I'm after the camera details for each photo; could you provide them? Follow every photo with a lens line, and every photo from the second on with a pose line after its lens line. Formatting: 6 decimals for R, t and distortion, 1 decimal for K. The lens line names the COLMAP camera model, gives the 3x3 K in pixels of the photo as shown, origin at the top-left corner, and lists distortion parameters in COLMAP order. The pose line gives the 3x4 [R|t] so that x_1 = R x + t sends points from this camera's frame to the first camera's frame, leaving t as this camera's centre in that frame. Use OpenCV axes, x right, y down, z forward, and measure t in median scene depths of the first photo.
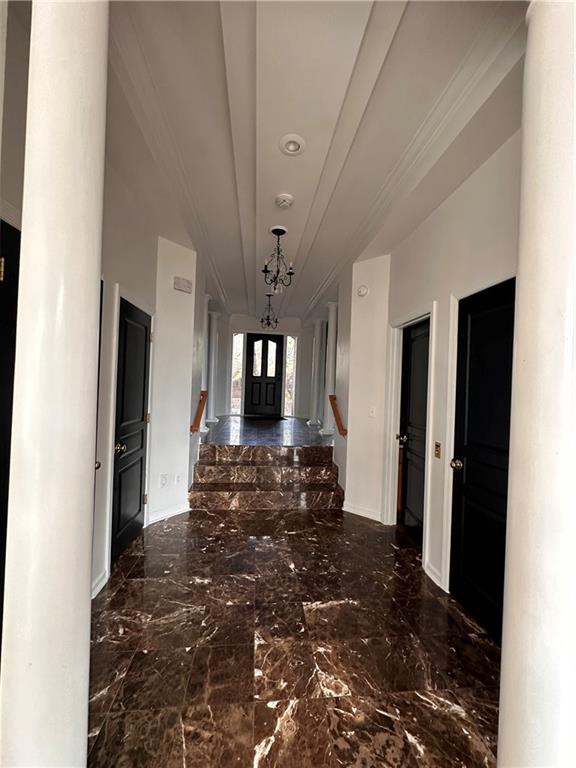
lens RADIAL K [[308.3, 0, 285.1], [0, 308.3, 385.4], [0, 0, 1]] dist [-0.000450, 0.000590]
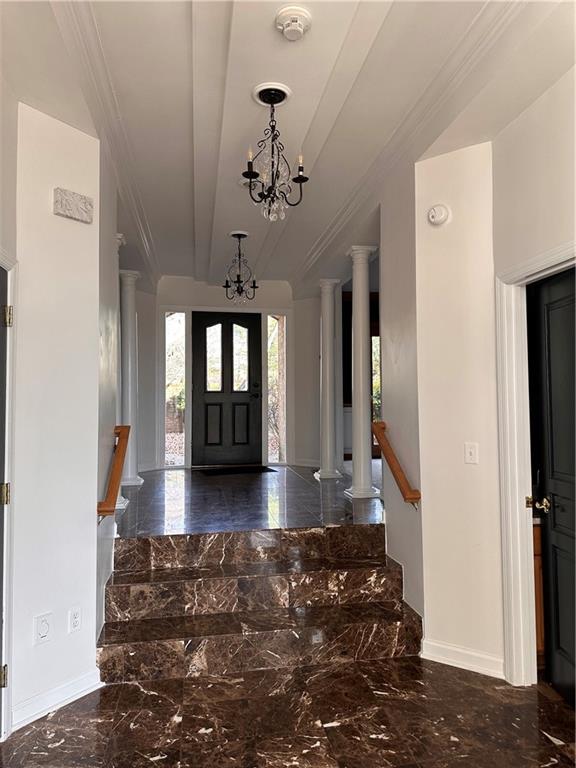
lens RADIAL K [[541.0, 0, 291.5], [0, 541.0, 383.0], [0, 0, 1]] dist [0.058797, -0.063221]
pose [[0.995775, -0.040177, 0.082574, -0.073460], [0.043586, 0.998252, -0.039911, -0.005077], [-0.080826, 0.043341, 0.995785, 0.136168]]
